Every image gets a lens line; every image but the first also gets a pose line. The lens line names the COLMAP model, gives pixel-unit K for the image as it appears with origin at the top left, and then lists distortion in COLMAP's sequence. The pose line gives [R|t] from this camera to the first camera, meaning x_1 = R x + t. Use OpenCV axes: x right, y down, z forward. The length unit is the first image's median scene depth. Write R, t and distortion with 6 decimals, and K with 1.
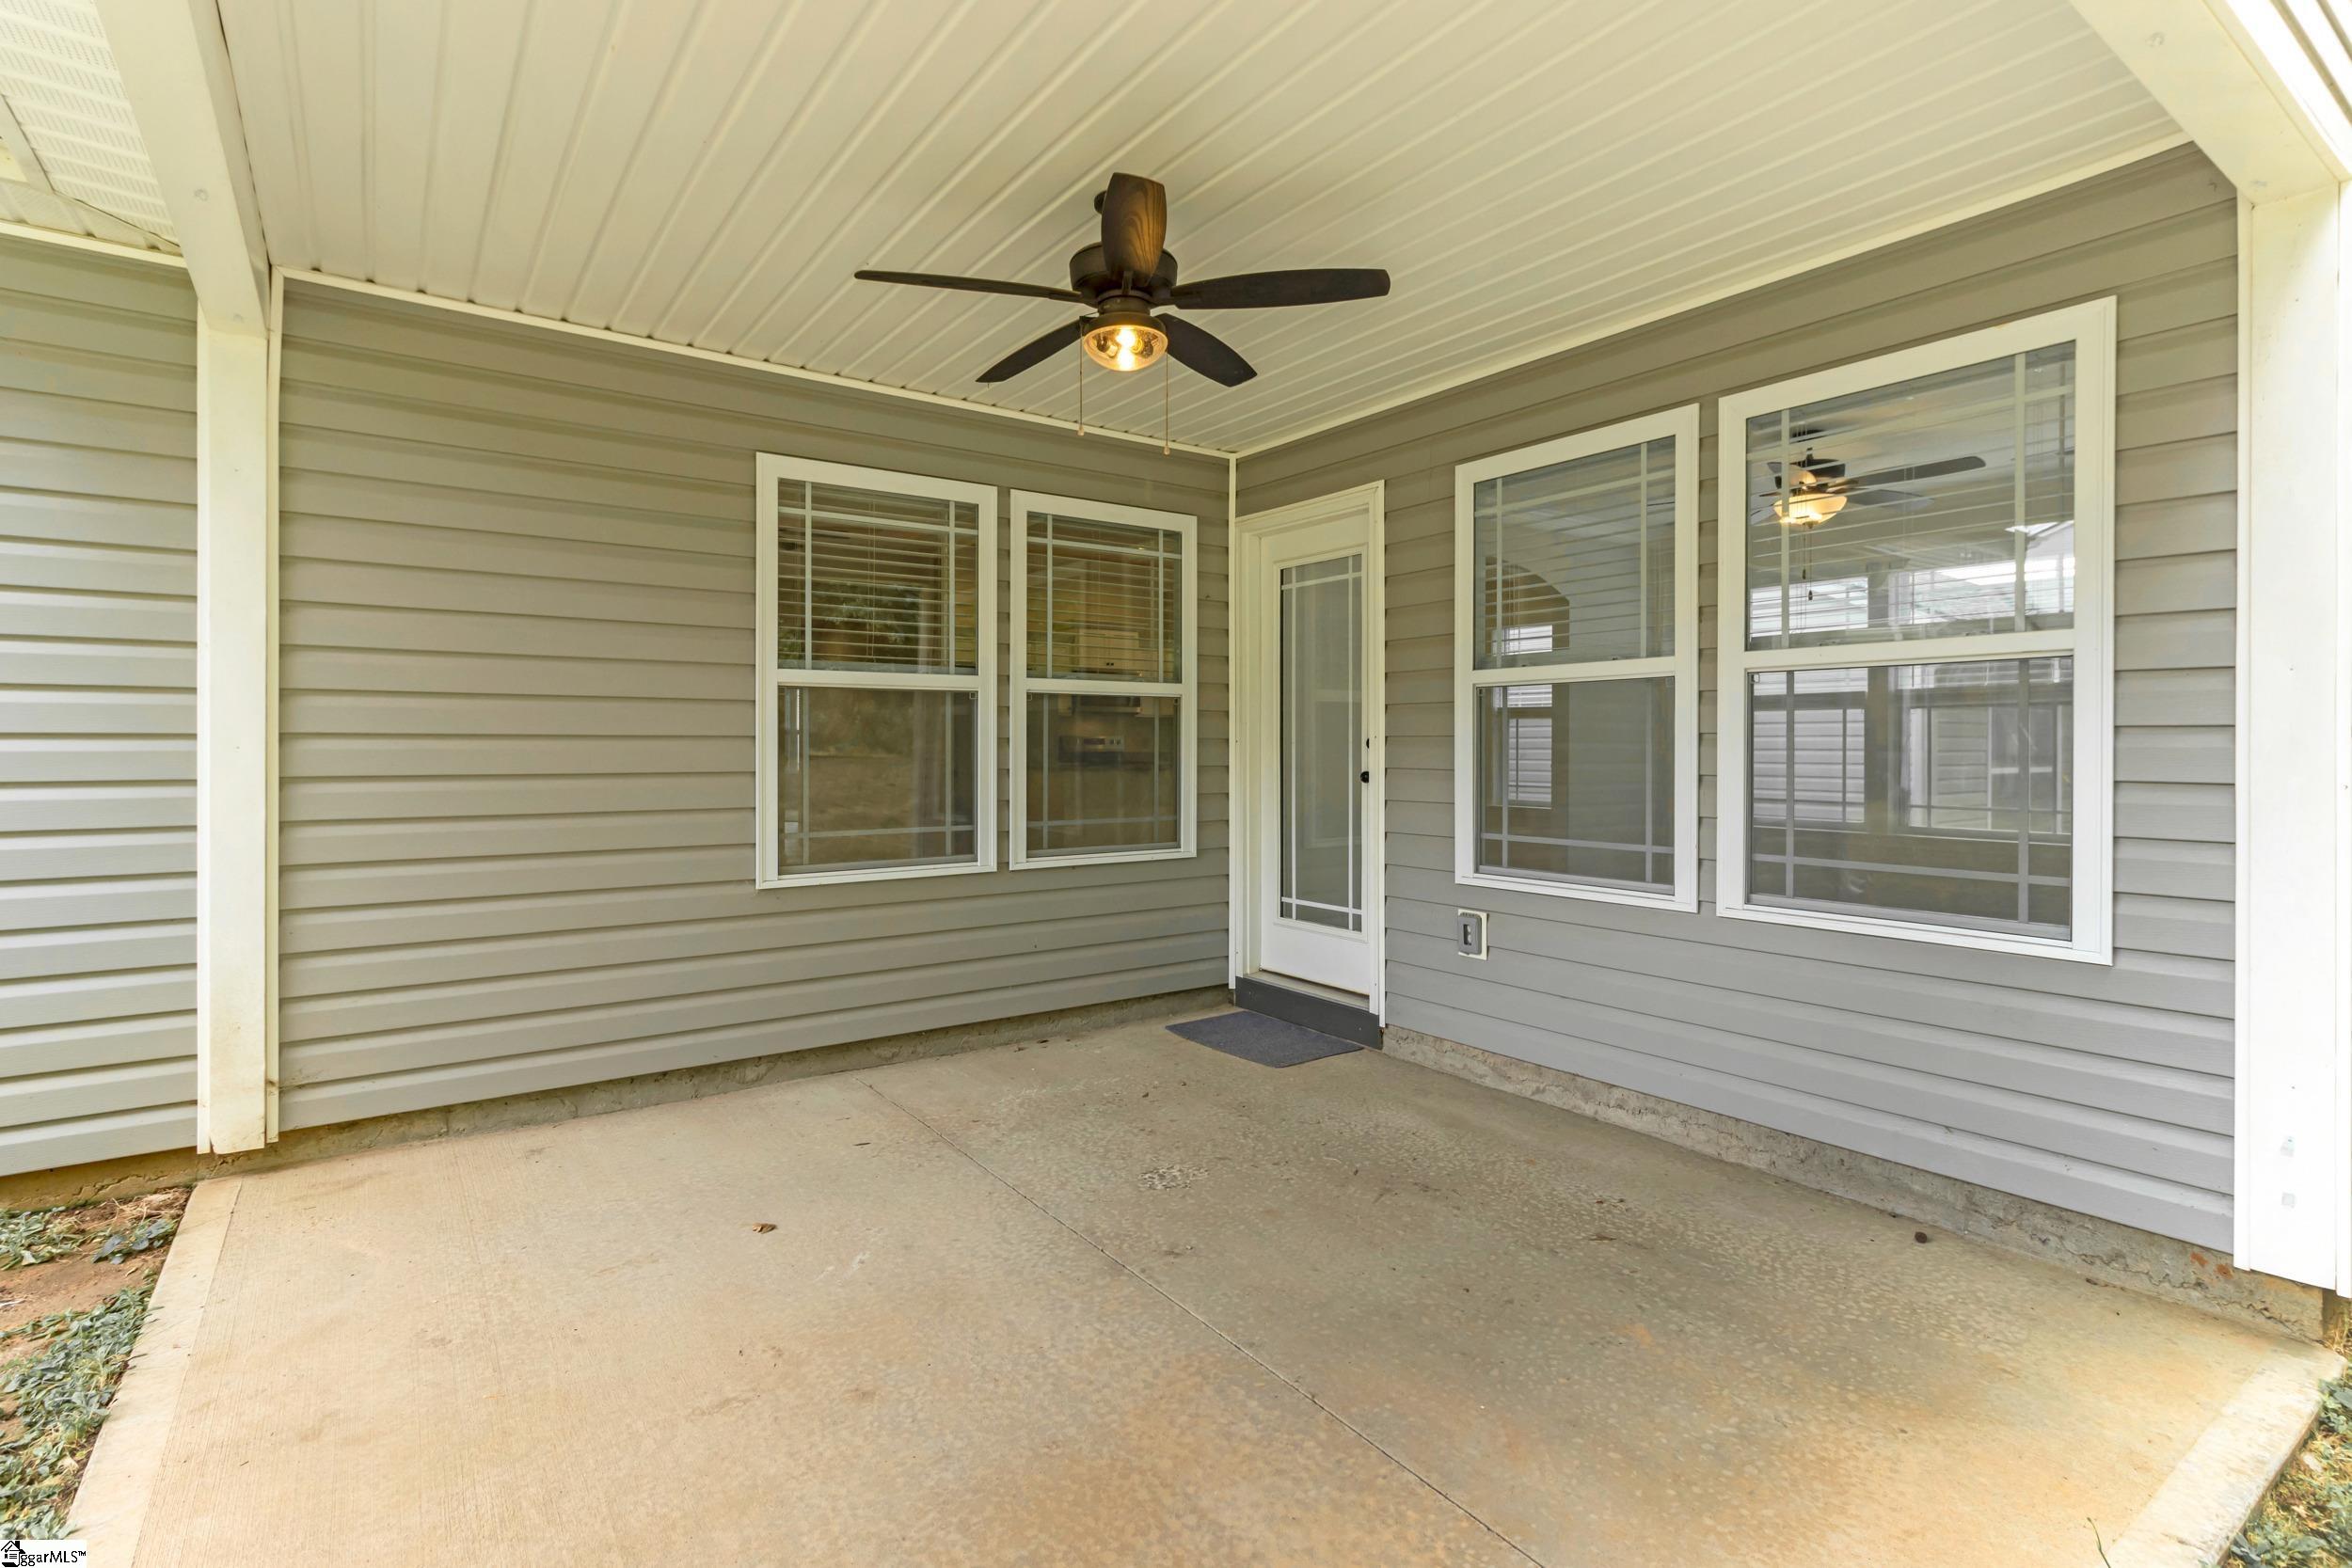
lens RADIAL K [[1125.6, 0, 1176.9], [0, 1125.6, 749.0], [0, 0, 1]] dist [0.003655, 0.000780]
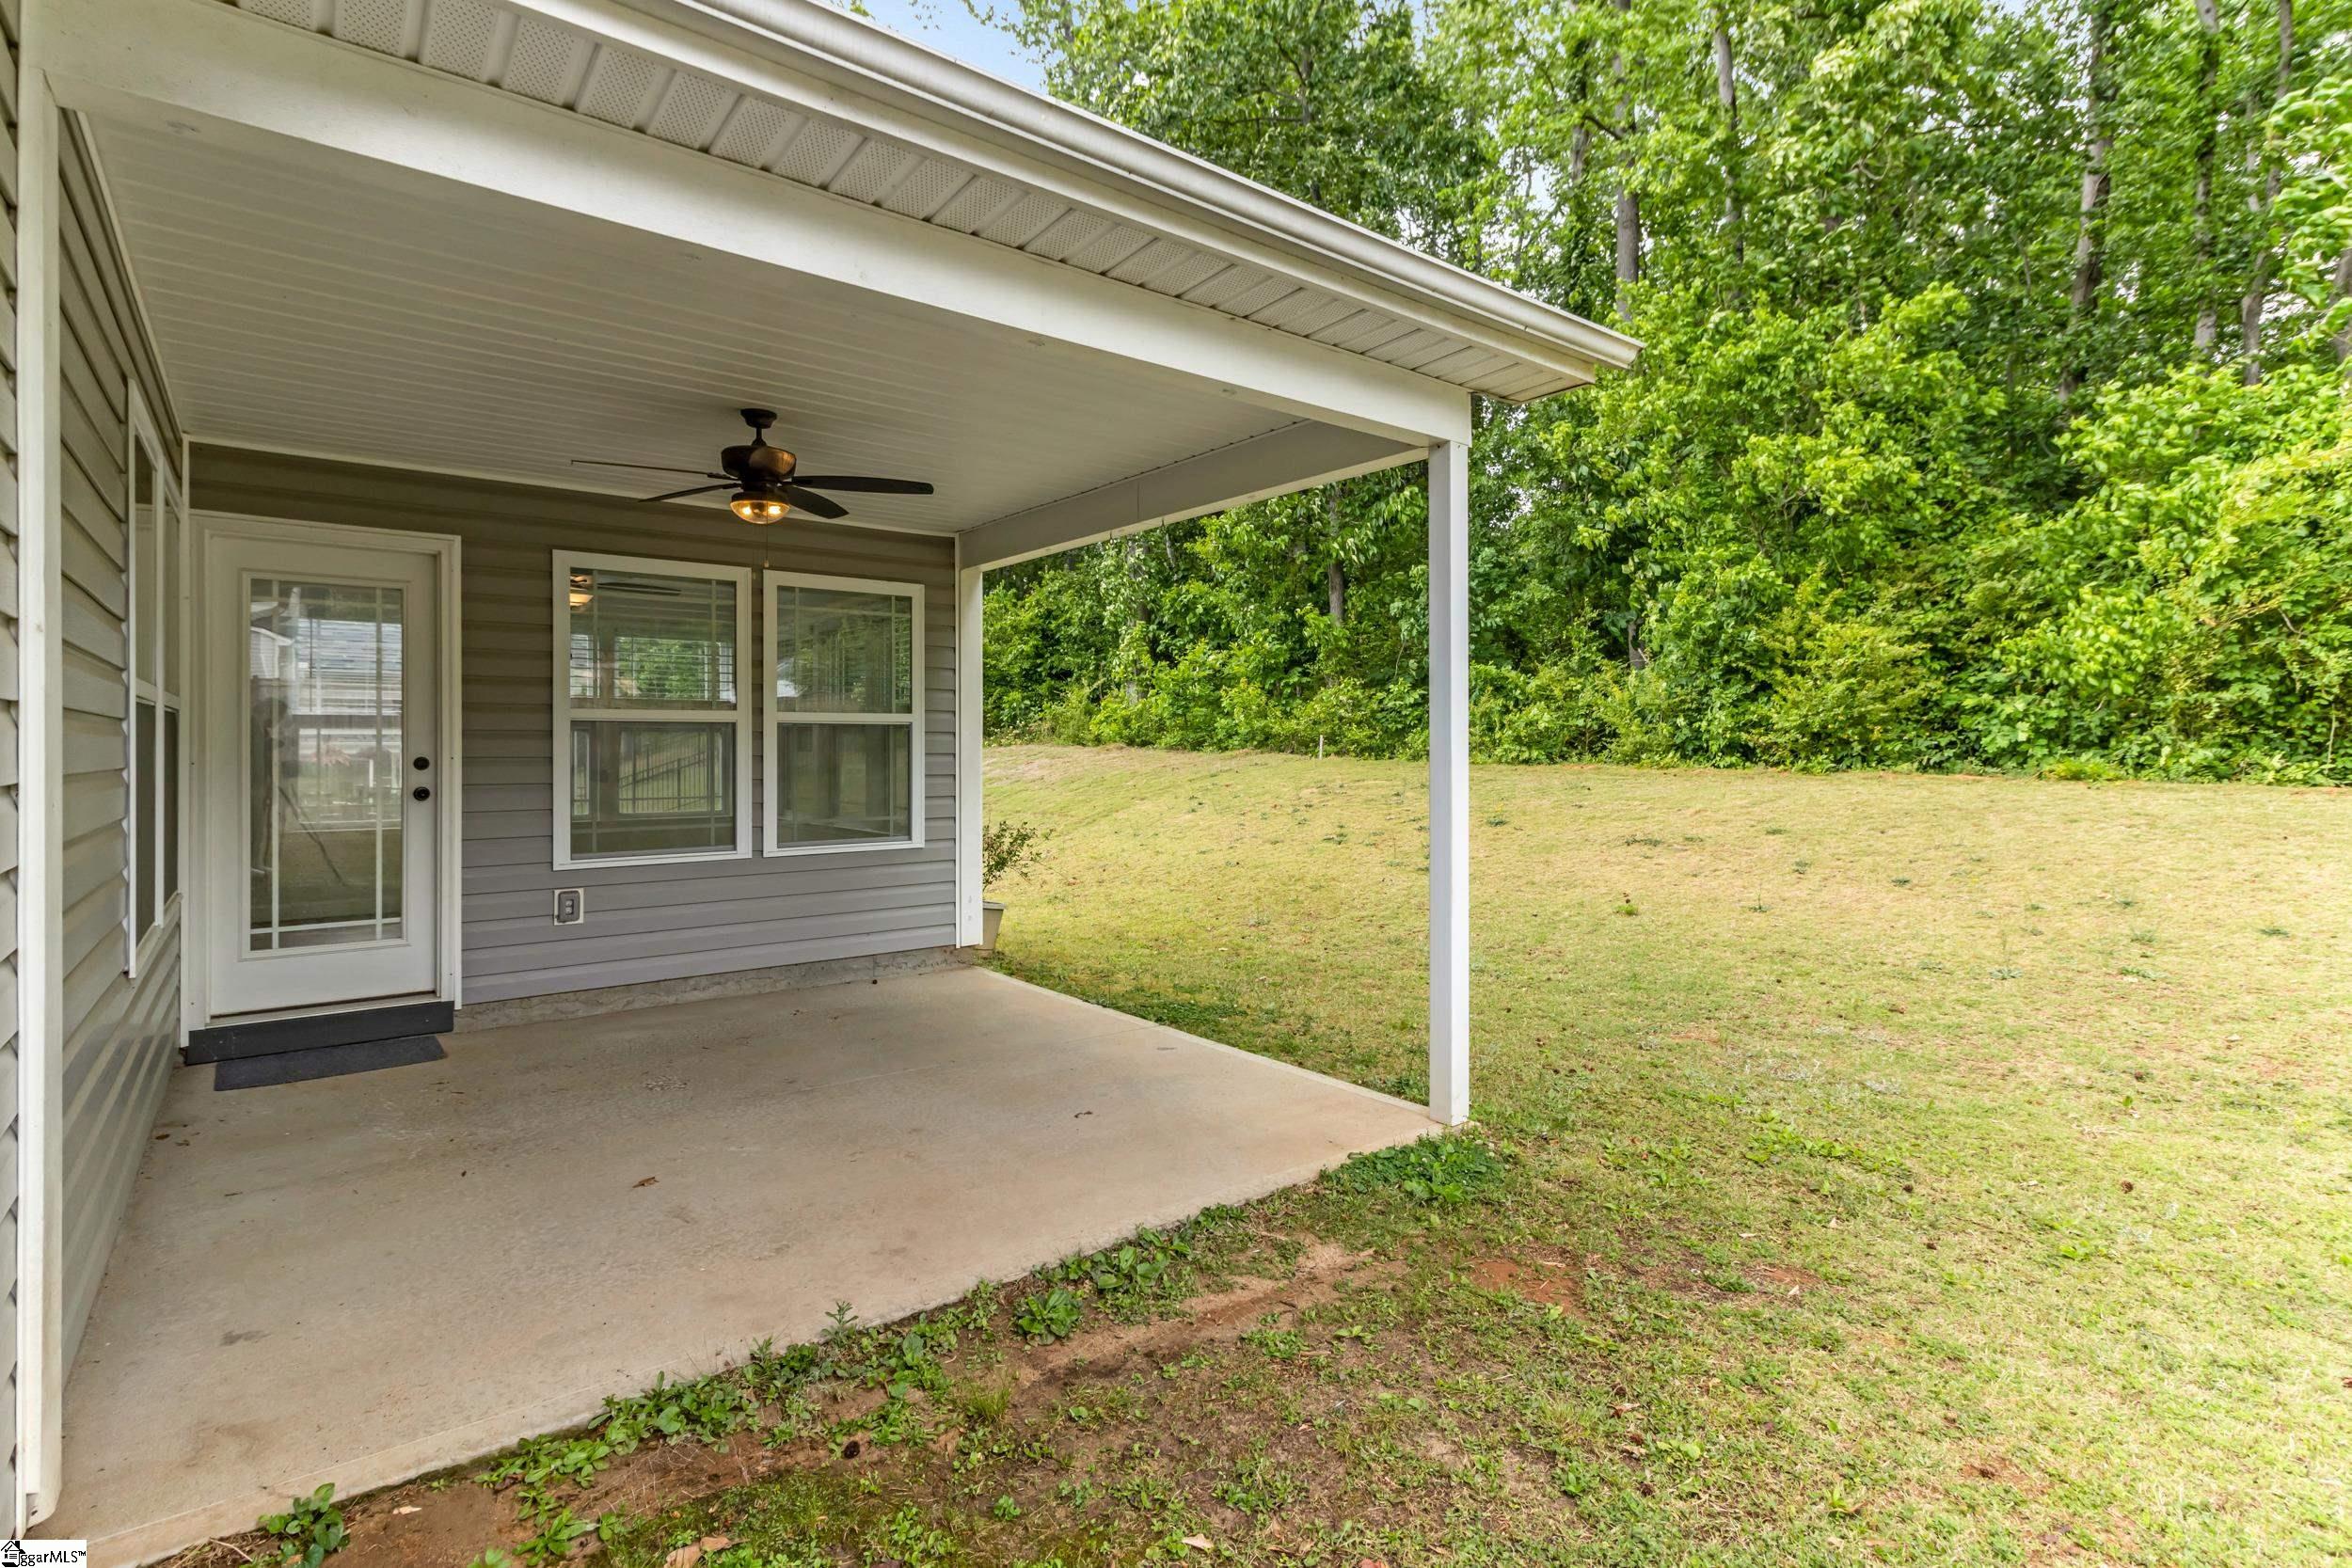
lens RADIAL K [[1125.6, 0, 1176.9], [0, 1125.6, 749.0], [0, 0, 1]] dist [0.003655, 0.000780]
pose [[-0.048610, -0.000745, 0.998818, -1.021527], [0.004960, 0.999987, 0.000988, -0.017508], [-0.998806, 0.005002, -0.048605, 0.325110]]
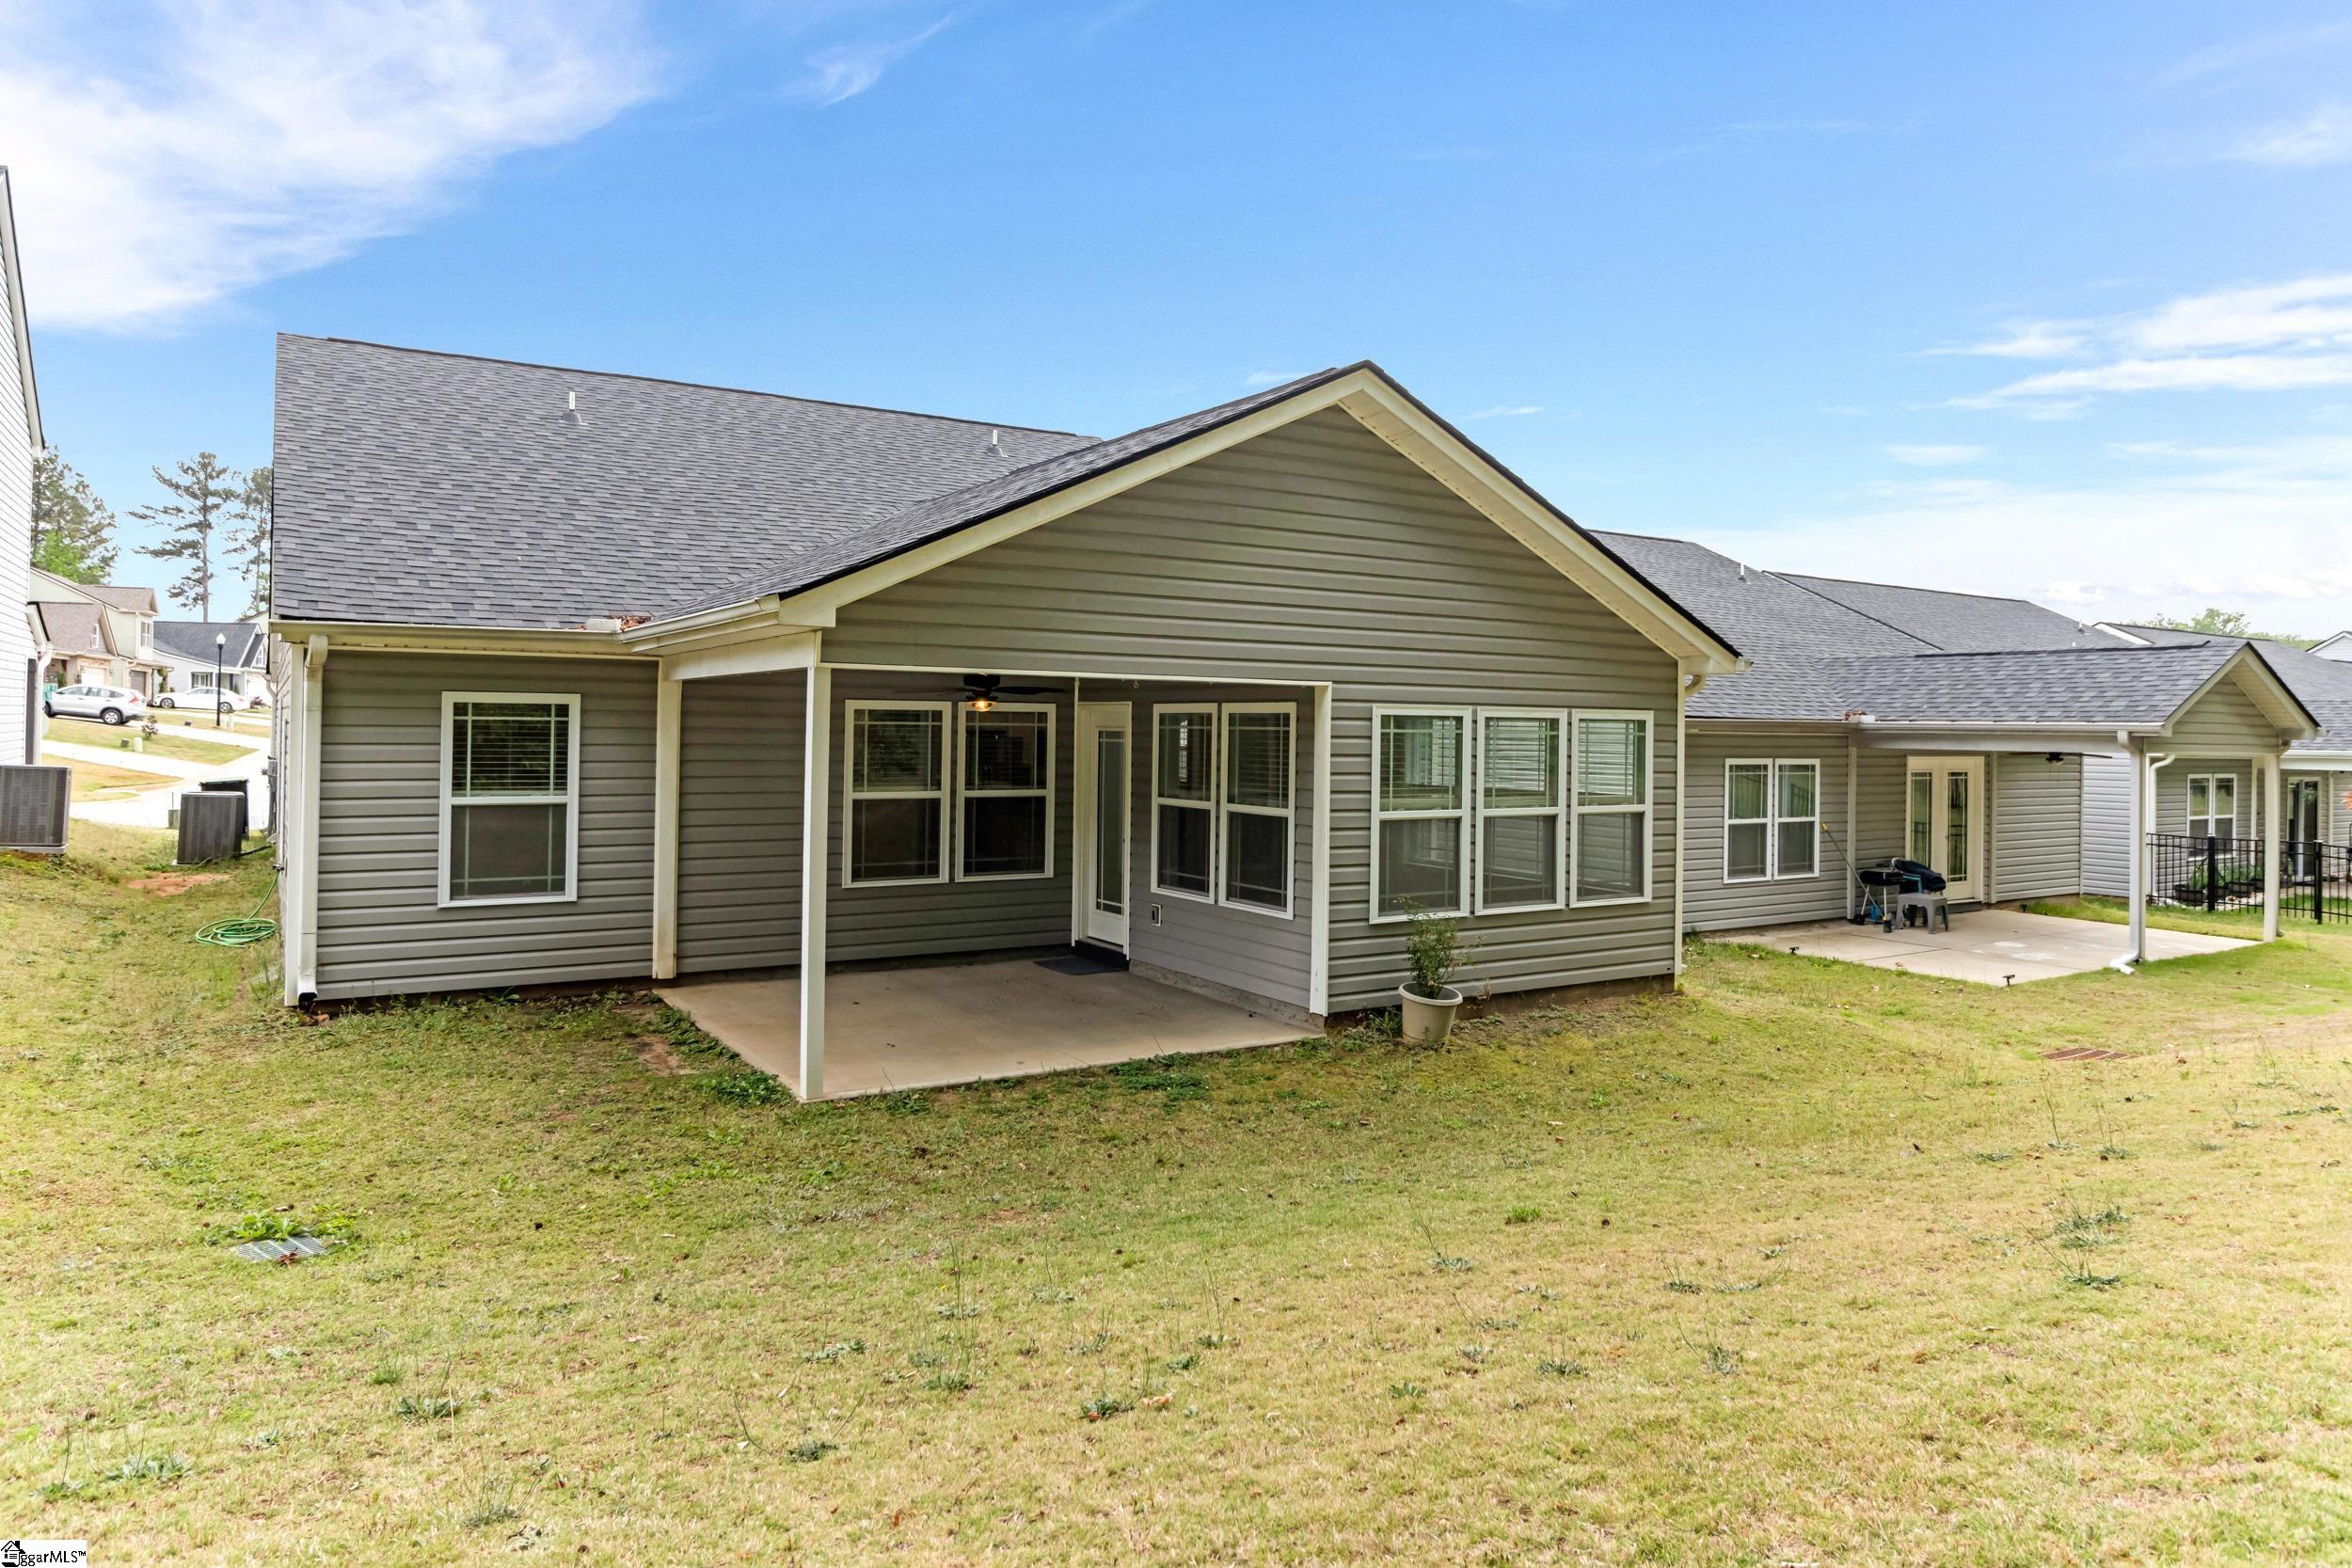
lens RADIAL K [[1437.6, 0, 1173.0], [0, 1437.6, 709.8], [0, 0, 1]] dist [0.002066, 0.000108]
pose [[0.998163, 0.013022, -0.059166, 0.426406], [-0.013824, 0.999818, -0.013172, -0.190883], [0.058983, 0.013965, 0.998161, -1.717841]]
